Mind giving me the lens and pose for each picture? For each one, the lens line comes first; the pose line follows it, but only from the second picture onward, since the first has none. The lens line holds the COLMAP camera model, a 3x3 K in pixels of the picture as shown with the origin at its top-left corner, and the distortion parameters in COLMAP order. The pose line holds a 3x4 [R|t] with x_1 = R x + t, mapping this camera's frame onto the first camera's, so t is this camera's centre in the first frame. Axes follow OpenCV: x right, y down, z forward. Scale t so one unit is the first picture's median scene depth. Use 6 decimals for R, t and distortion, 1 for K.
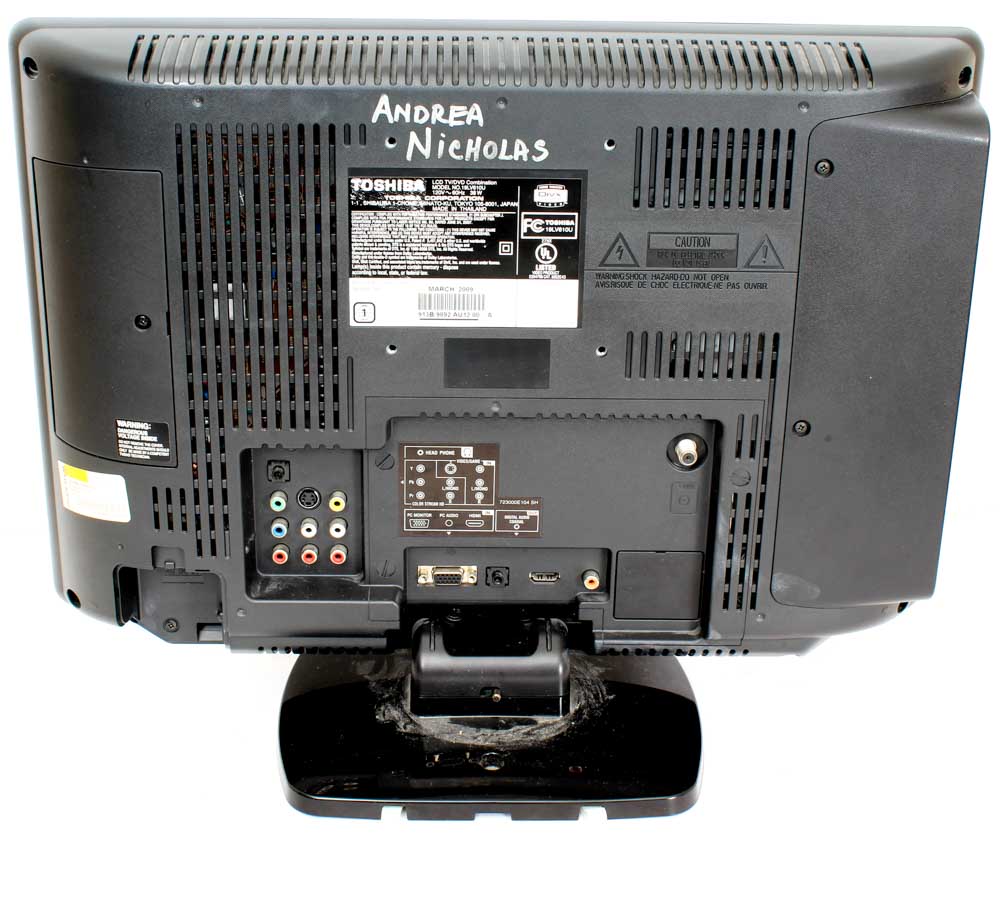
lens RADIAL K [[2410.6, 0, 499.6], [0, 2410.6, 449.1], [0, 0, 1]] dist [0.074827, 0.000000]
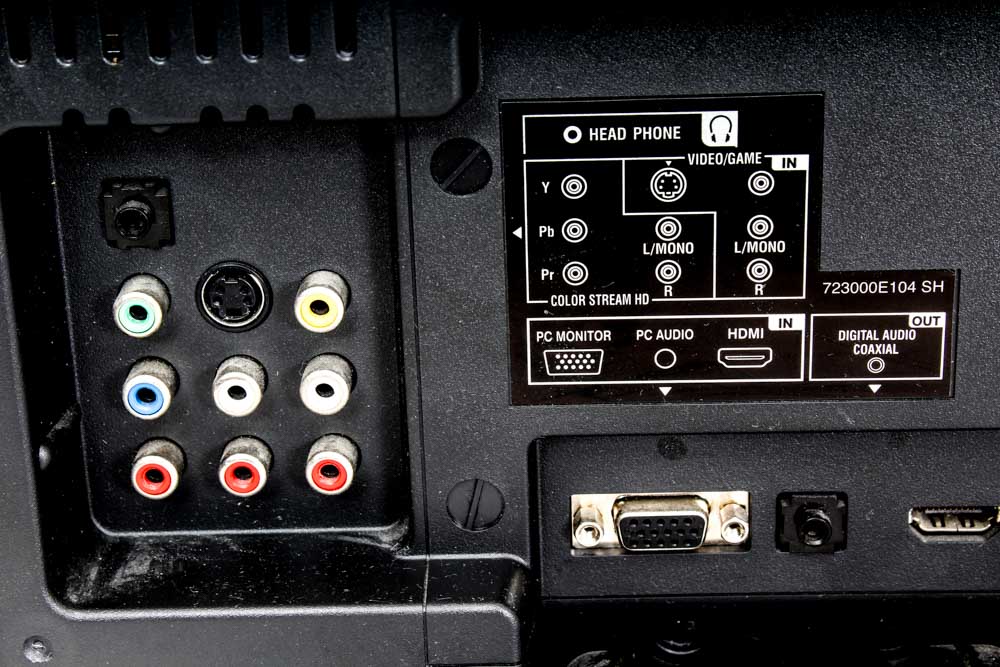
lens RADIAL K [[2585.5, 0, 499.2], [0, 2585.5, 335.2], [0, 0, 1]] dist [0.275698, 0.000000]
pose [[0.998418, -0.027121, -0.049248, -0.026060], [0.025876, 0.999333, -0.025752, 0.035885], [0.049914, 0.024437, 0.998455, 0.650817]]
